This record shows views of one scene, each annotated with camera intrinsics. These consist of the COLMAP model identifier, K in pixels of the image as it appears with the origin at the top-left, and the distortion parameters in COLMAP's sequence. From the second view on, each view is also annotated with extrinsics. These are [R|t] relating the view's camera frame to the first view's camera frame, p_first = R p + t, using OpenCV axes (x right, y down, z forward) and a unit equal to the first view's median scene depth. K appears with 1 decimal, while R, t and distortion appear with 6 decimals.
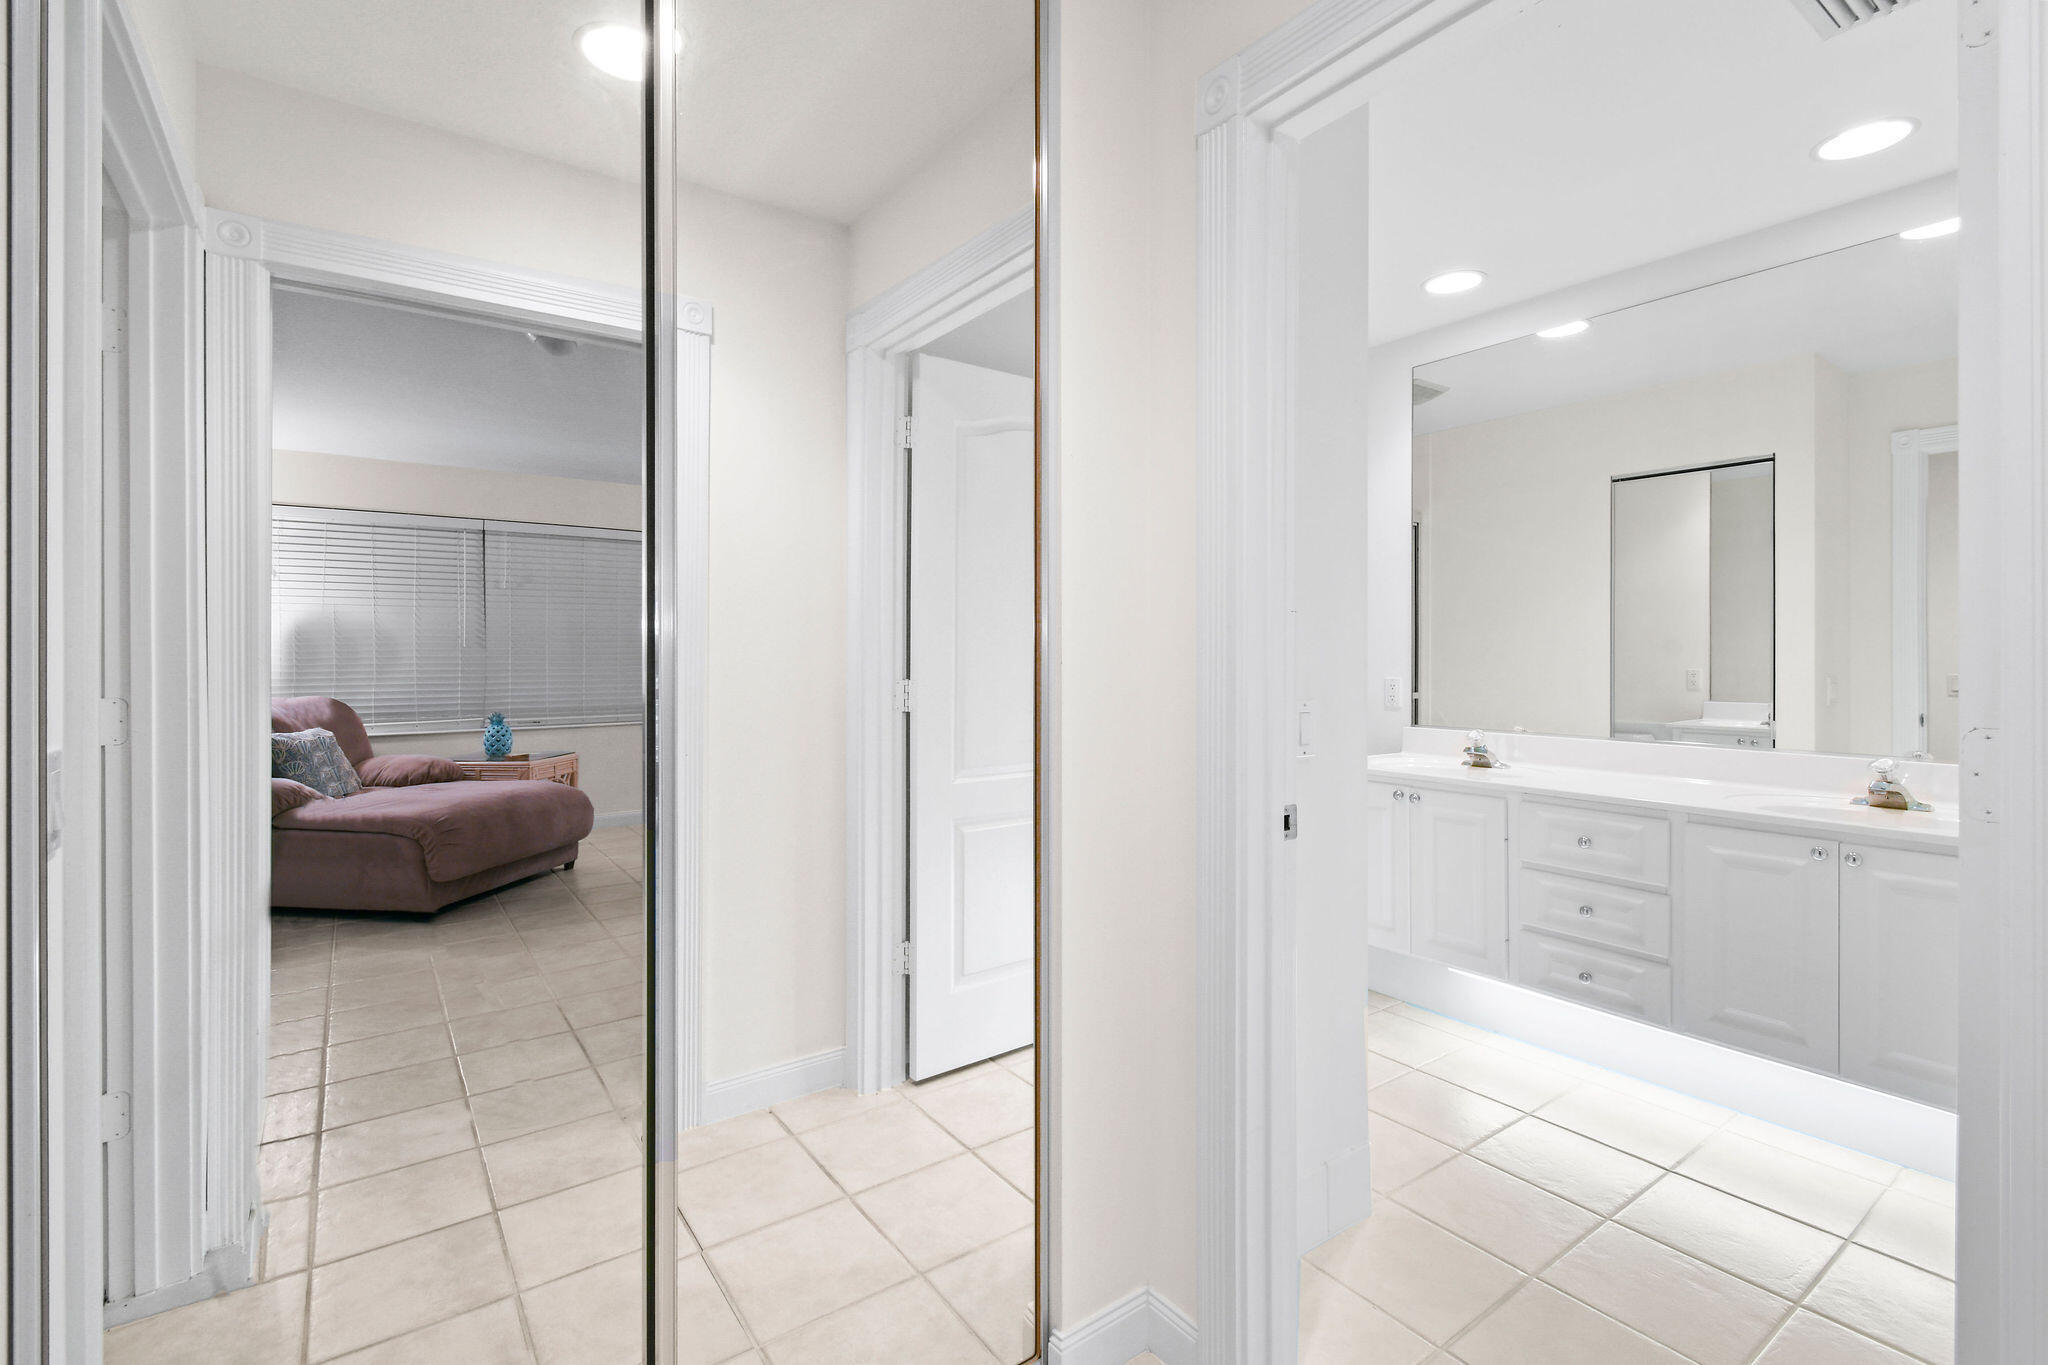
lens RADIAL K [[918.9, 0, 1015.4], [0, 918.9, 661.6], [0, 0, 1]] dist [0.009699, -0.004733]
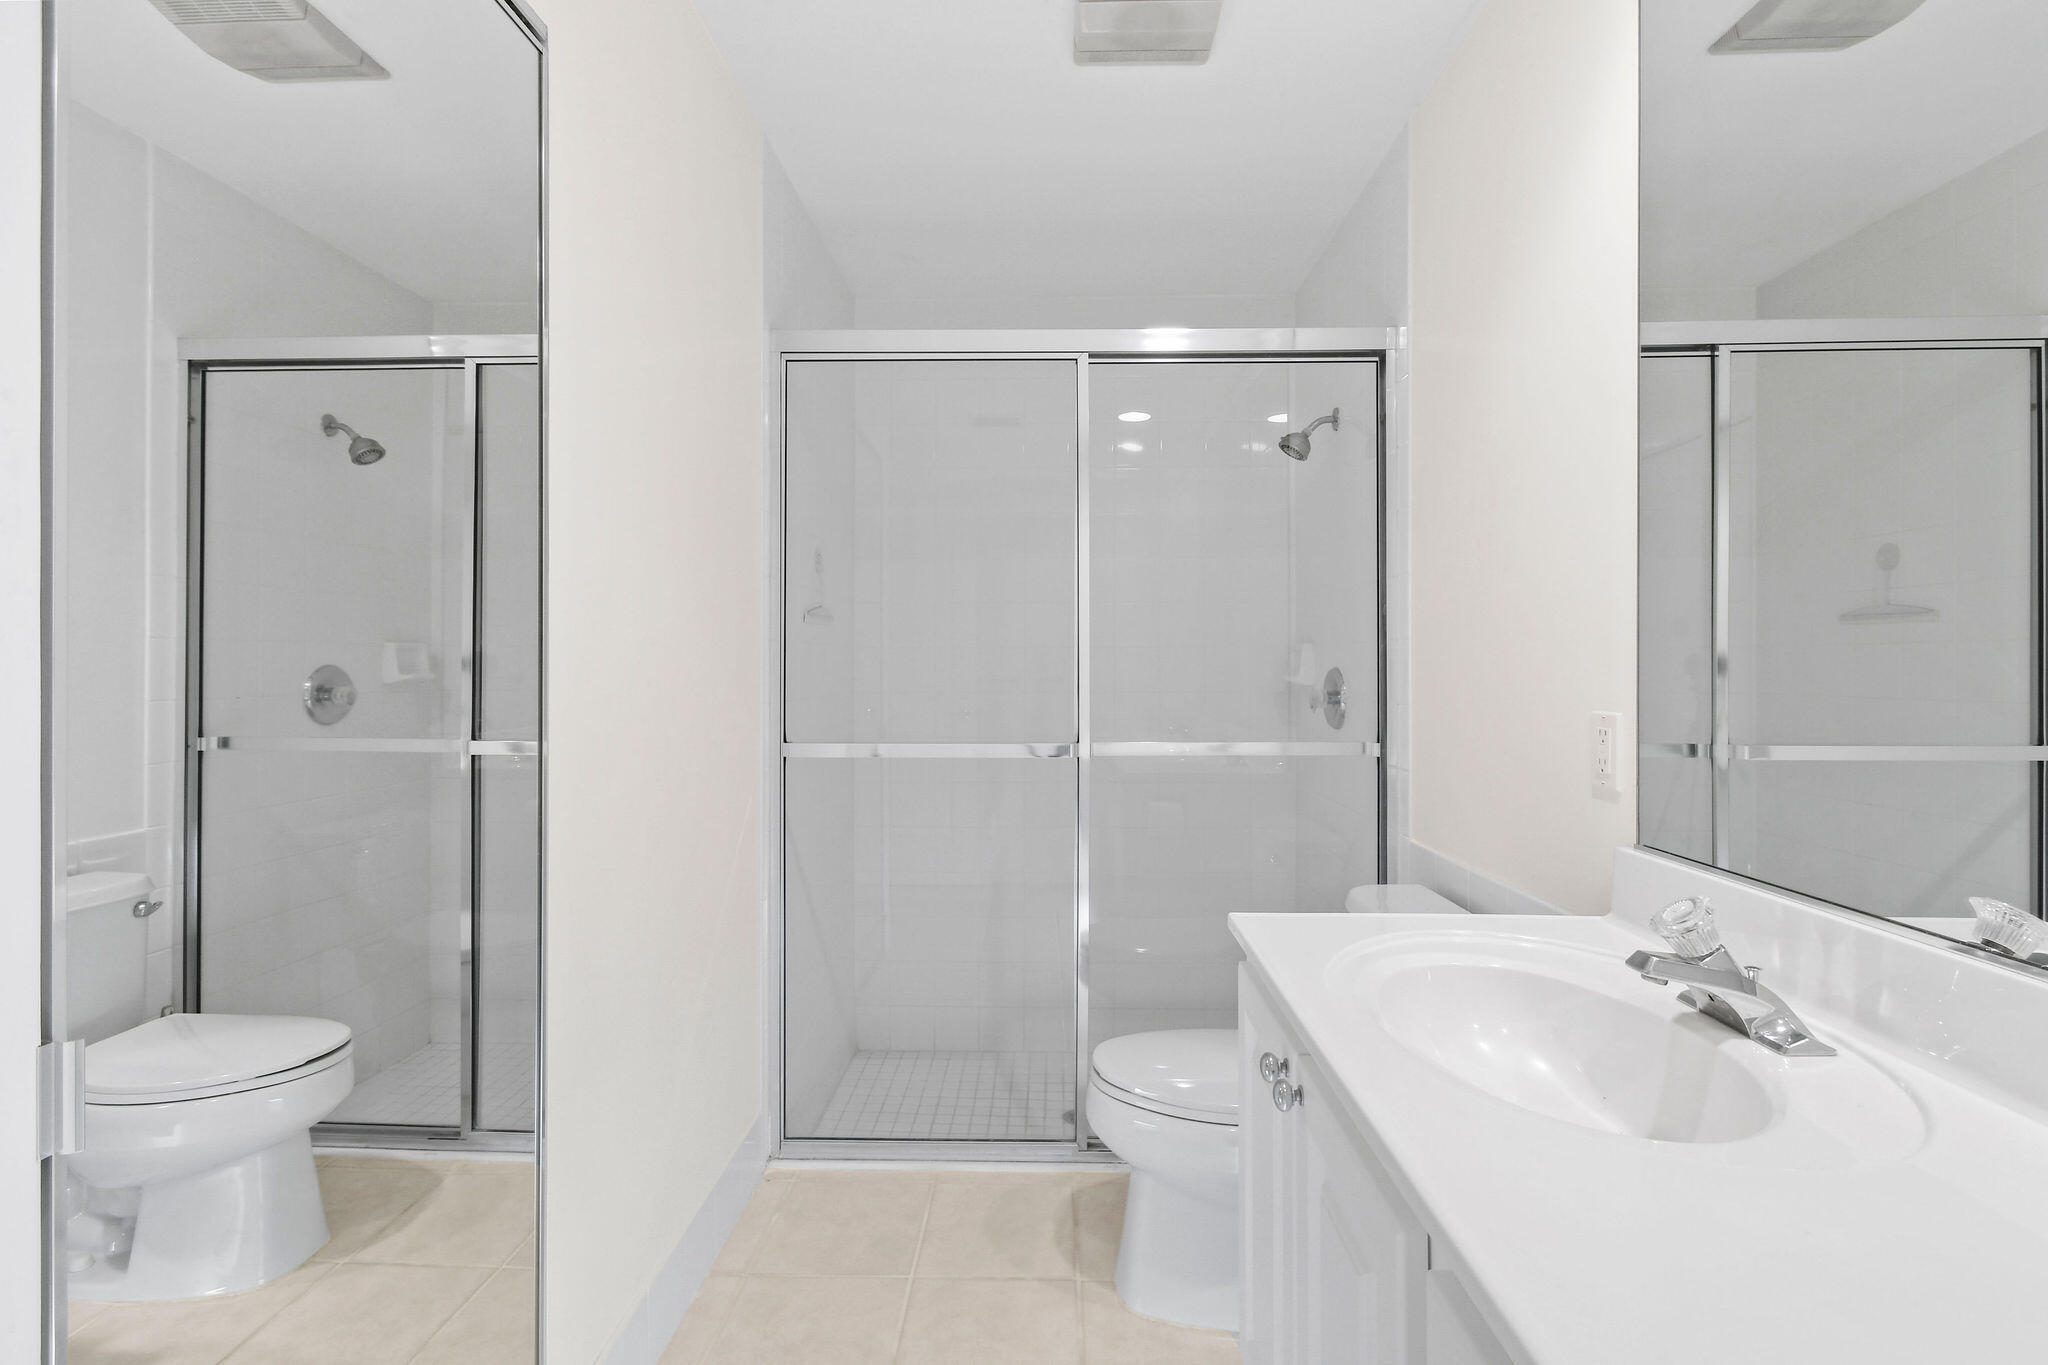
lens RADIAL K [[918.9, 0, 1027.8], [0, 918.9, 668.2], [0, 0, 1]] dist [0.009699, -0.004733]
pose [[0.804543, 0.002340, -0.593890, 0.595350], [-0.004767, 0.999985, -0.002517, 0.001882], [0.593875, 0.004856, 0.804543, 0.744126]]
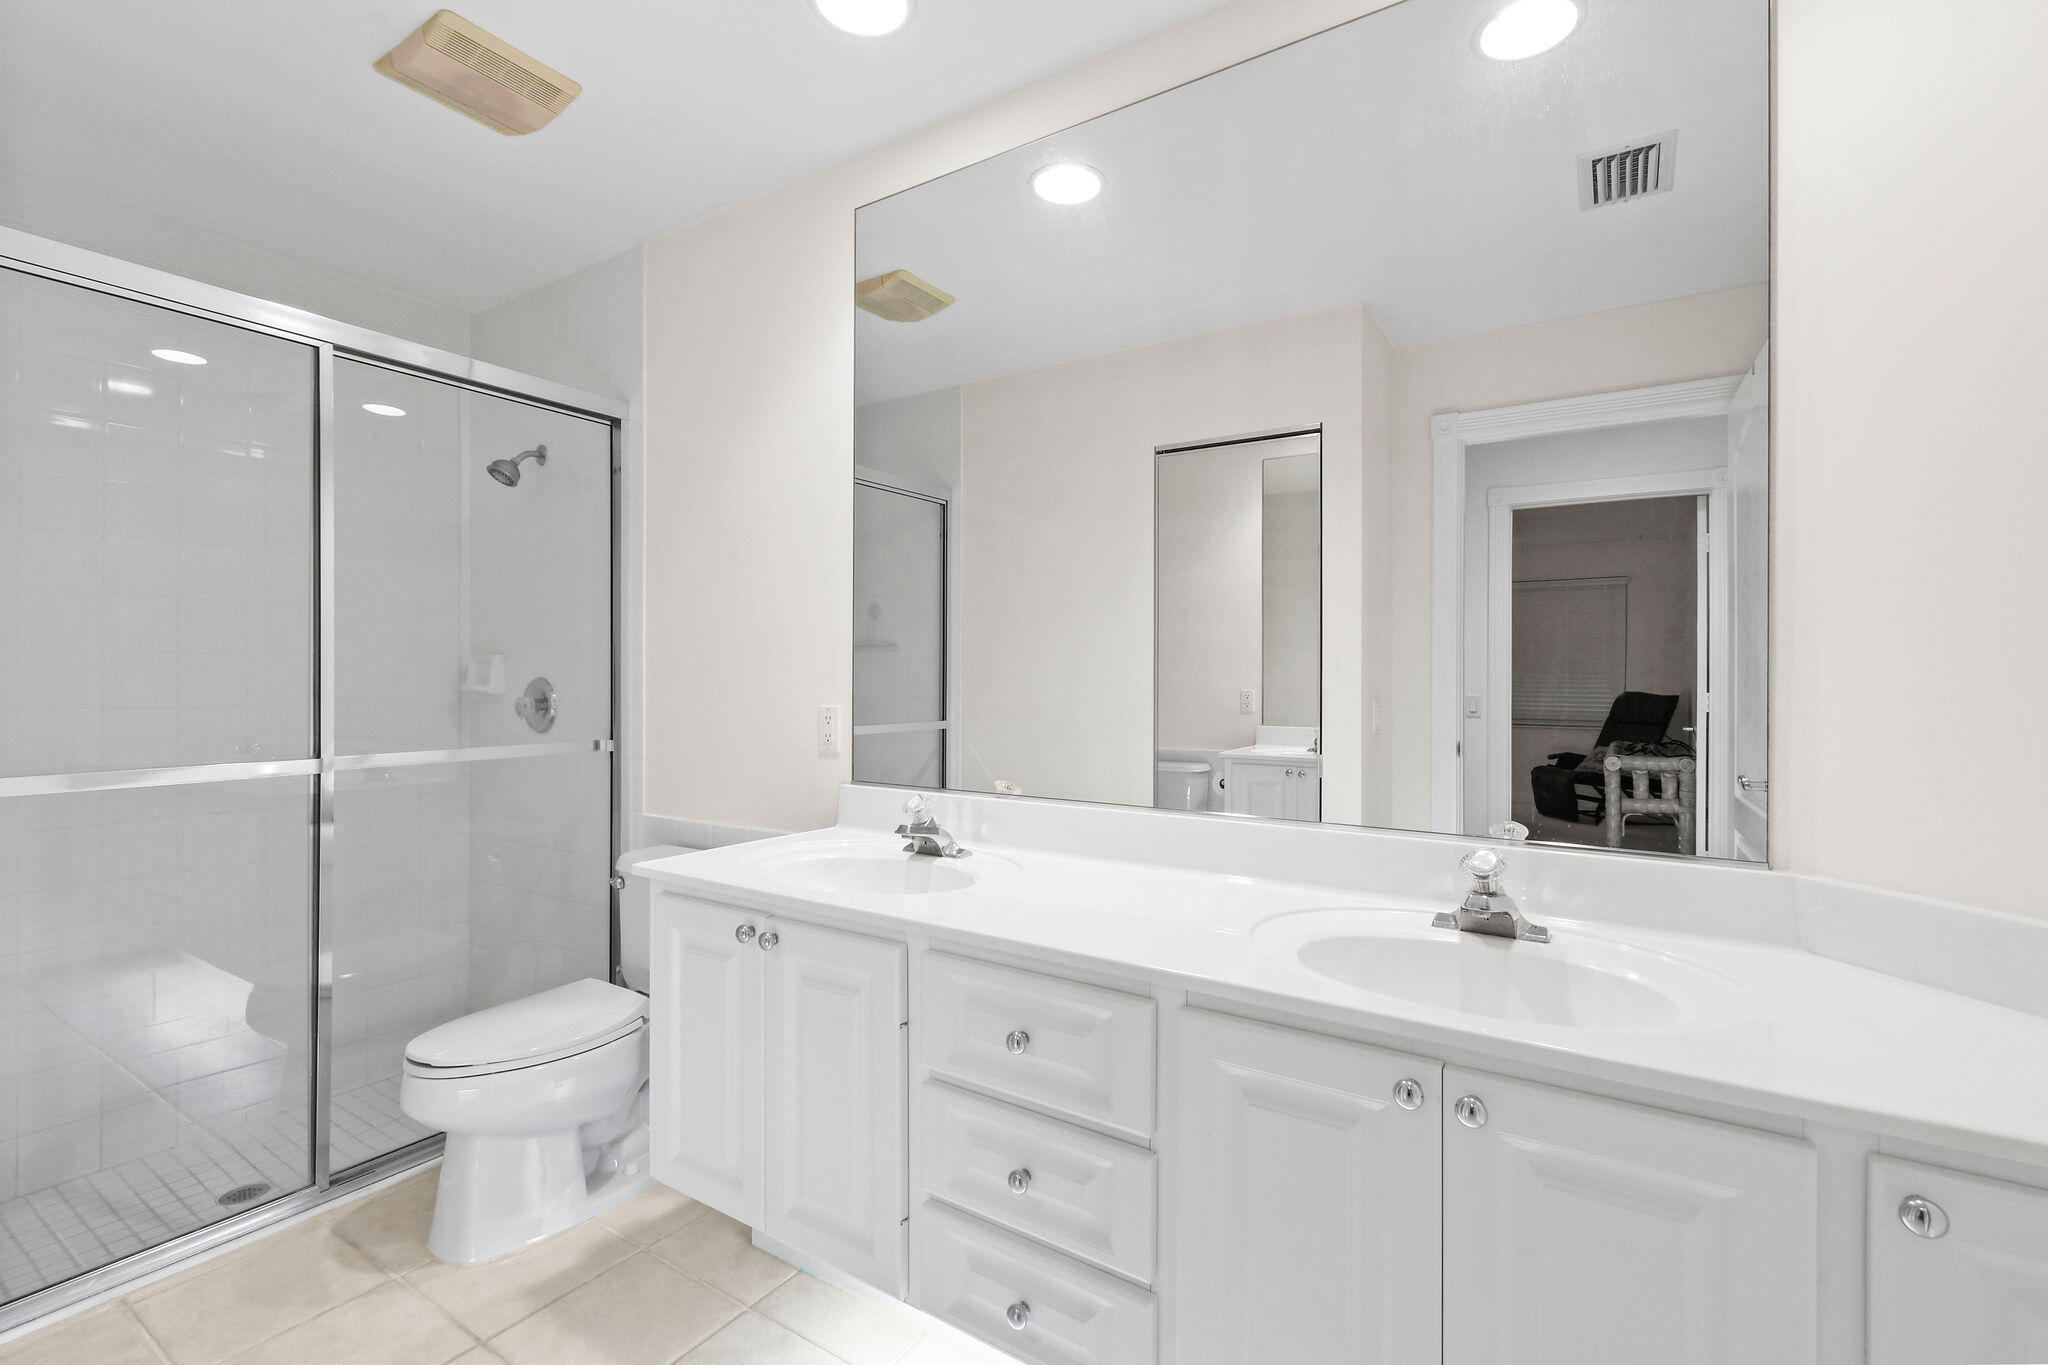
lens RADIAL K [[918.9, 0, 1017.0], [0, 918.9, 684.5], [0, 0, 1]] dist [0.009699, -0.004733]
pose [[0.931121, 0.000780, 0.364710, 0.404120], [-0.001838, 0.999995, 0.002555, 0.001835], [-0.364707, -0.003049, 0.931117, 0.499487]]
